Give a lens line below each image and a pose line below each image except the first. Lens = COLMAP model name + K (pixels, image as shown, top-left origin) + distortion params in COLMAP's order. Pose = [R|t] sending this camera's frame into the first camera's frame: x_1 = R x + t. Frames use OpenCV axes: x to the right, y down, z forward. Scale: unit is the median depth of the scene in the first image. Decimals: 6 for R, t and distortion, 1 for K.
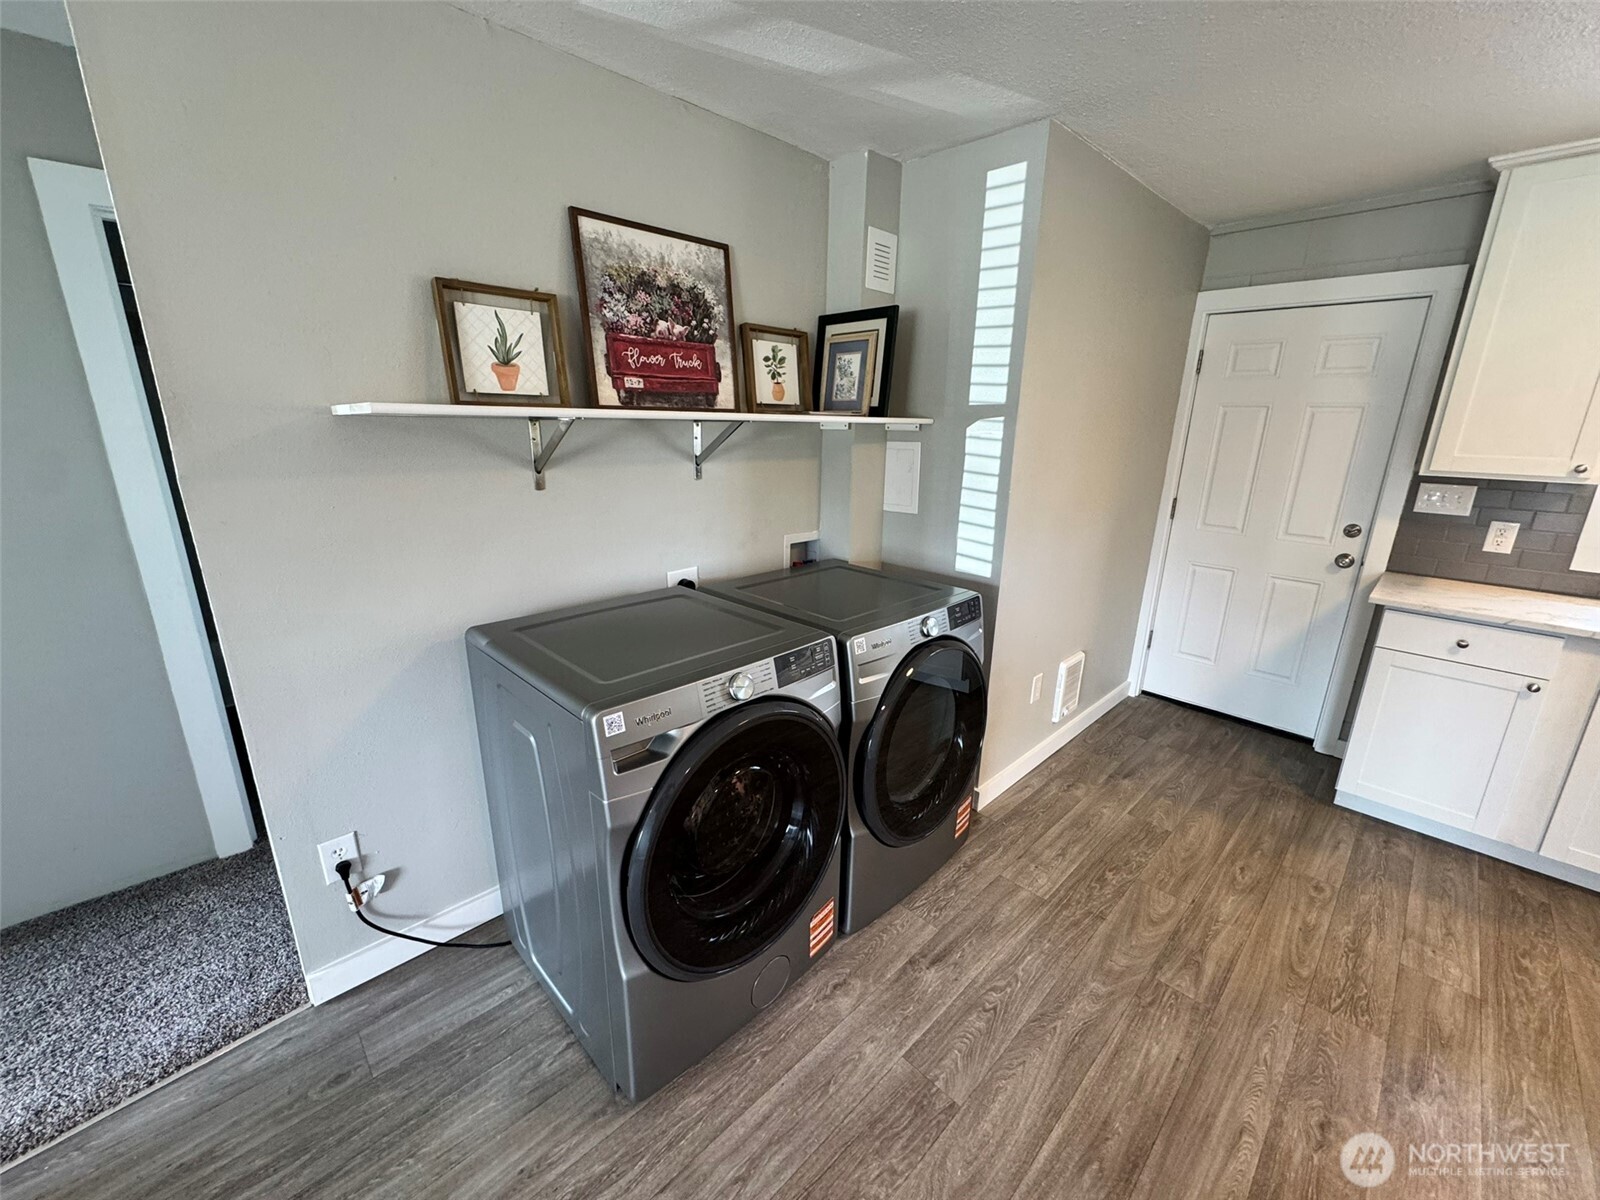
lens RADIAL K [[638.3, 0, 796.5], [0, 638.3, 602.7], [0, 0, 1]] dist [-0.000740, -0.000245]
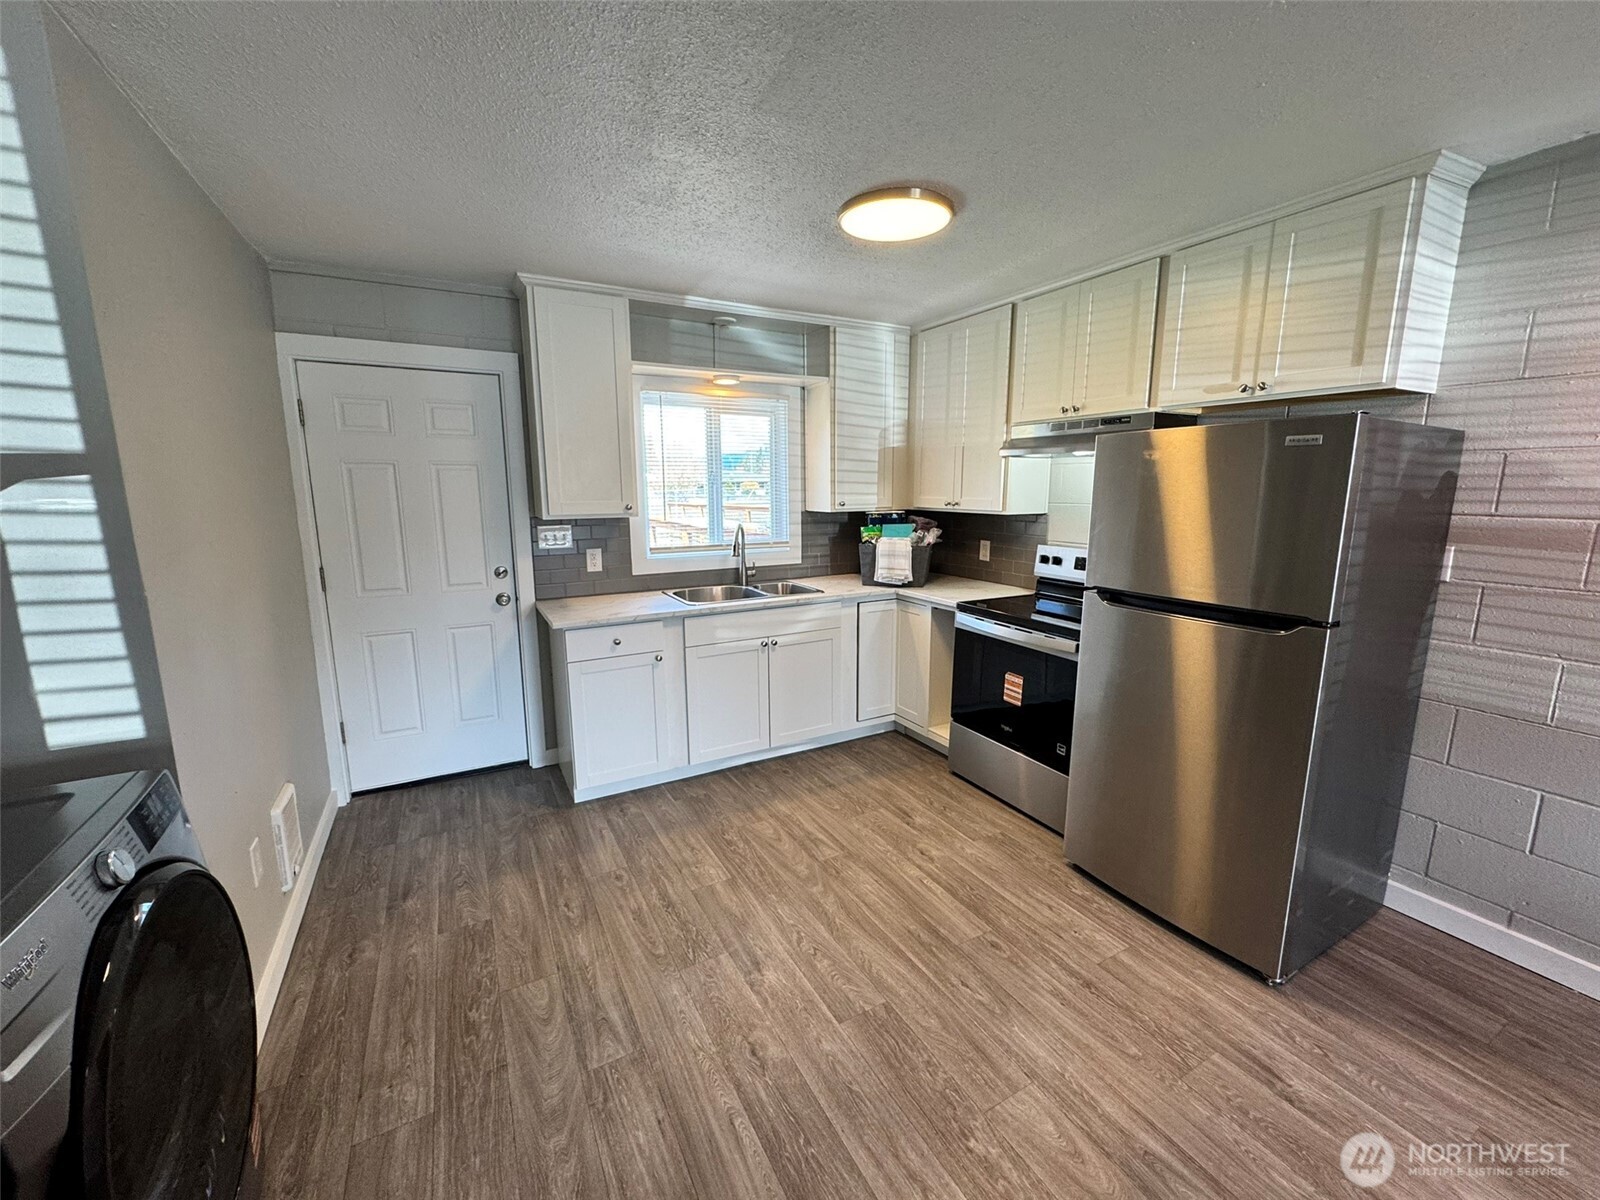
lens RADIAL K [[638.3, 0, 800.0], [0, 638.3, 598.0], [0, 0, 1]] dist [-0.000740, -0.000245]
pose [[0.264823, -0.187589, 0.945875, -0.077740], [0.276039, 0.954595, 0.112034, -0.064019], [-0.923943, 0.231429, 0.304581, 0.228912]]
